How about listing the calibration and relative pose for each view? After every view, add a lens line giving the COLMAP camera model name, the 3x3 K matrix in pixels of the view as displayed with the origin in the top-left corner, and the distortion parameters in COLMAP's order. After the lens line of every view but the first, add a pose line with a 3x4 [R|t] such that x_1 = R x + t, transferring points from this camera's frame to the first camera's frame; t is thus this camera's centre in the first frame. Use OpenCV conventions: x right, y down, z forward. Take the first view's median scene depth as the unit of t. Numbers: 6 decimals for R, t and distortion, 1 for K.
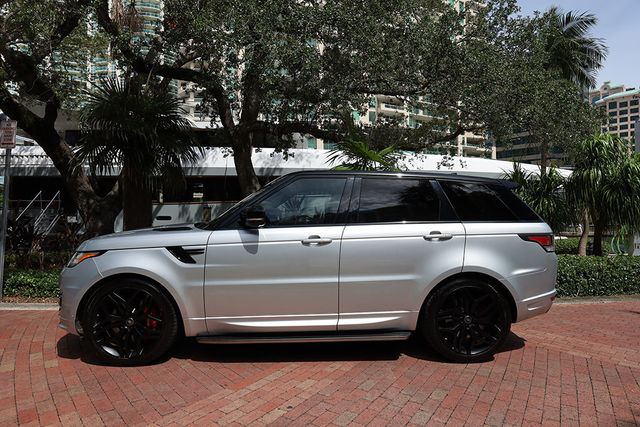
lens RADIAL K [[406.6, 0, 322.4], [0, 406.6, 212.8], [0, 0, 1]] dist [-0.000440, -0.000063]
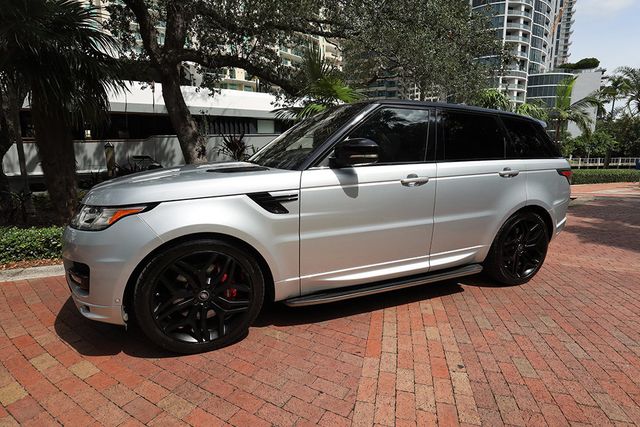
lens RADIAL K [[335.0, 0, 322.1], [0, 335.0, 213.9], [0, 0, 1]] dist [0.004310, 0.000372]
pose [[0.934126, -0.063216, 0.351302, -0.473220], [-0.000918, 0.983763, 0.179468, 0.009141], [-0.356943, -0.167968, 0.918901, 0.376645]]
